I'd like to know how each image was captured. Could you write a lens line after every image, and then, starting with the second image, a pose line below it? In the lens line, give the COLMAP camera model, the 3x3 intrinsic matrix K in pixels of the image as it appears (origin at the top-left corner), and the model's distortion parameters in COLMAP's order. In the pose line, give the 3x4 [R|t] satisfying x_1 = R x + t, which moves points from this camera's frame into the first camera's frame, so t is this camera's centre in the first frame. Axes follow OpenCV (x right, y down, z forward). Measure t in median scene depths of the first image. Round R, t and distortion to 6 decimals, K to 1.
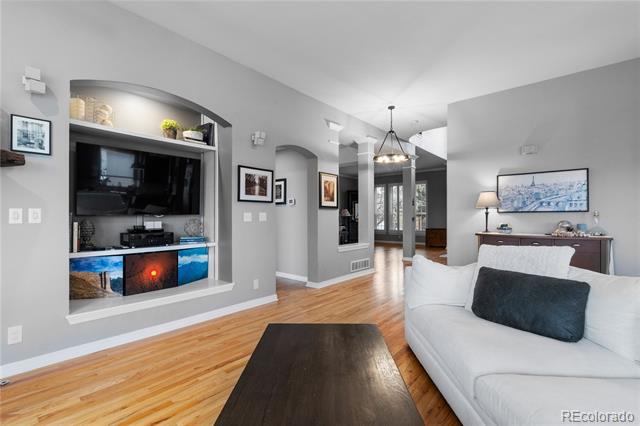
lens RADIAL K [[291.1, 0, 318.6], [0, 291.1, 217.1], [0, 0, 1]] dist [-0.007401, 0.001551]
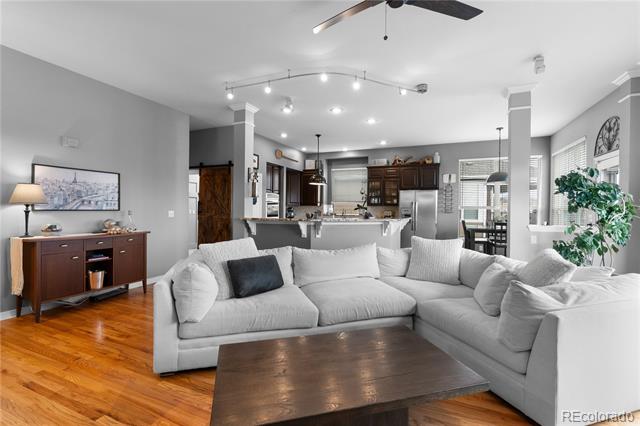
lens RADIAL K [[291.1, 0, 320.6], [0, 291.1, 212.4], [0, 0, 1]] dist [-0.007401, 0.001551]
pose [[-0.290109, -0.008657, 0.956954, -0.391676], [-0.008397, 0.999944, 0.006500, -0.024742], [-0.956957, -0.006149, -0.290166, 0.523241]]
